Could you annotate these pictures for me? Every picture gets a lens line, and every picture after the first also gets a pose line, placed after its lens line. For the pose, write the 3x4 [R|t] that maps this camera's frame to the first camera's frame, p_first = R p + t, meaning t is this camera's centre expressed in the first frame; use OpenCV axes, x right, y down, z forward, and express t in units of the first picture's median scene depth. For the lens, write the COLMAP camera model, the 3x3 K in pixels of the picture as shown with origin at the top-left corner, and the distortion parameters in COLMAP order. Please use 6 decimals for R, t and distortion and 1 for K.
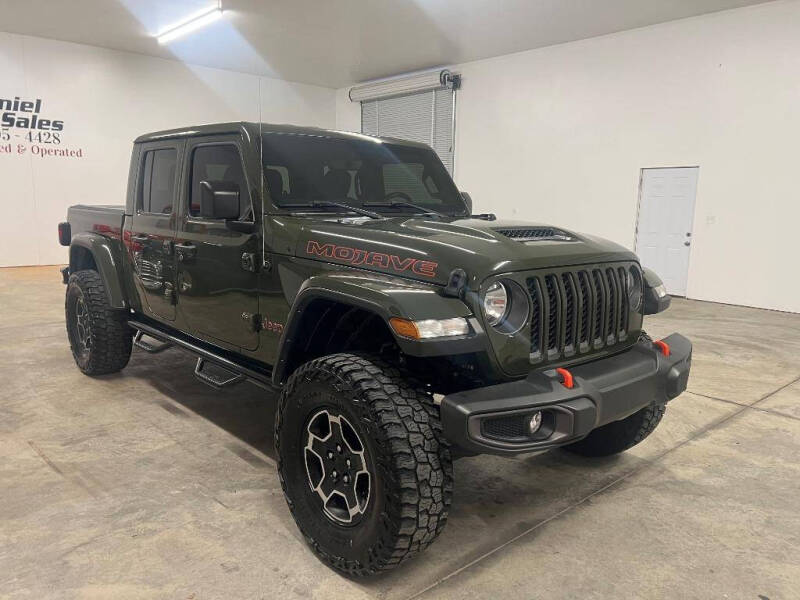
lens RADIAL K [[626.6, 0, 400.0], [0, 626.6, 300.0], [0, 0, 1]] dist [0.062327, -0.066280]
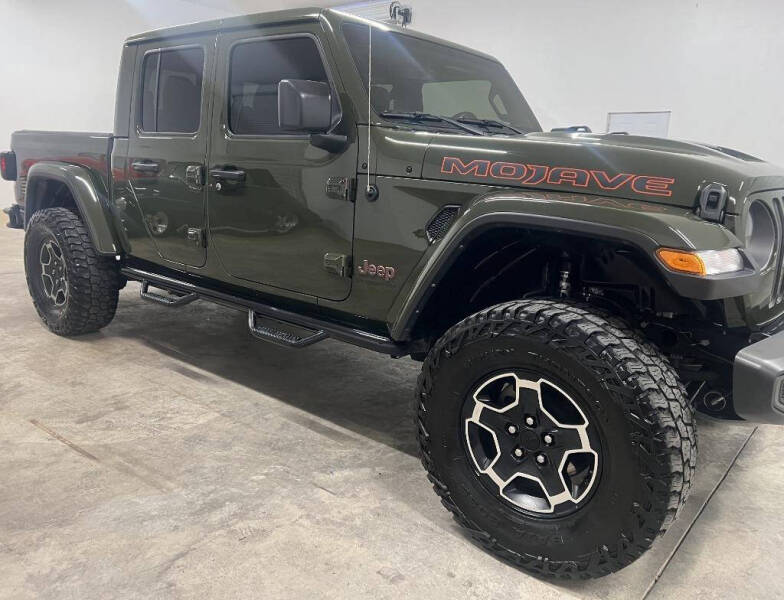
lens RADIAL K [[626.3, 0, 375.1], [0, 626.3, 301.6], [0, 0, 1]] dist [0.039566, -0.004236]
pose [[0.991791, -0.013469, 0.127155, -0.321019], [0.004221, 0.997343, 0.072720, 0.026018], [-0.127796, -0.071587, 0.989214, 0.220847]]
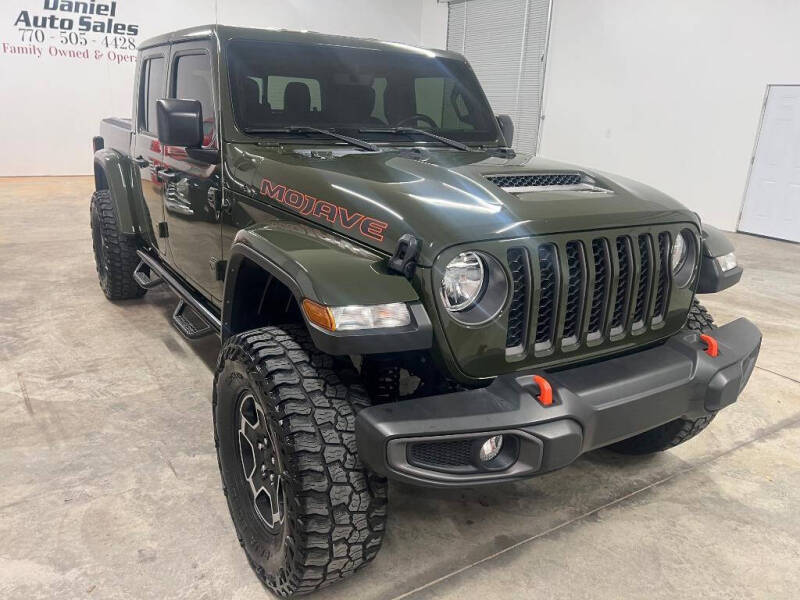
lens RADIAL K [[624.8, 0, 389.2], [0, 624.8, 308.5], [0, 0, 1]] dist [0.065235, -0.075038]
pose [[0.984348, 0.072472, -0.160644, 0.152781], [-0.048399, 0.987653, 0.148994, -0.056521], [0.169458, -0.138887, 0.975702, 0.204430]]
